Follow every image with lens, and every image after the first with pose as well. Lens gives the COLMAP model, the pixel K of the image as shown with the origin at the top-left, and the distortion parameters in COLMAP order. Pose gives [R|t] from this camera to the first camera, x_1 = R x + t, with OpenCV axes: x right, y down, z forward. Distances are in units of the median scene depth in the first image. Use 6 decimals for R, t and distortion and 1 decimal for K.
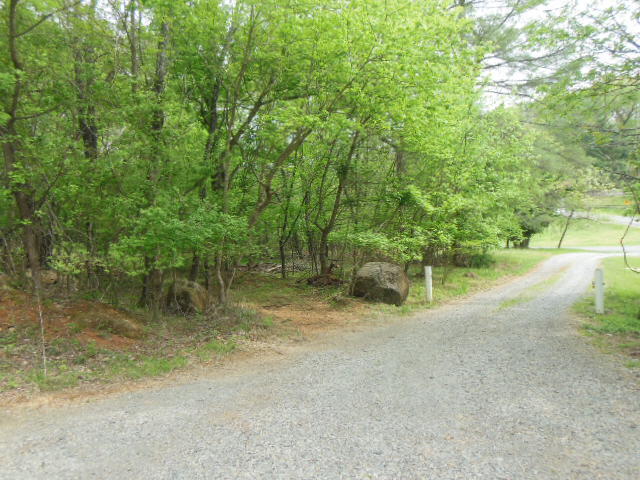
lens RADIAL K [[562.2, 0, 319.9], [0, 562.2, 240.2], [0, 0, 1]] dist [0.006546, 0.002520]
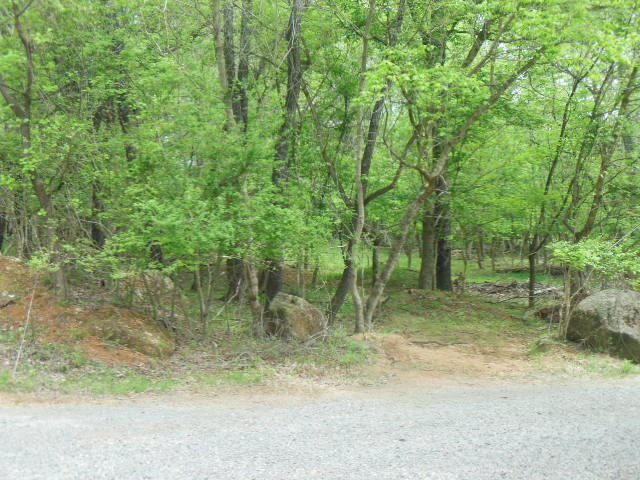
lens RADIAL K [[924.6, 0, 320.2], [0, 924.6, 239.9], [0, 0, 1]] dist [-0.051447, 0.000000]
pose [[0.878280, 0.043030, -0.476207, 0.333082], [-0.044041, 0.998989, 0.009043, -0.011906], [0.476115, 0.013030, 0.879287, -0.049956]]
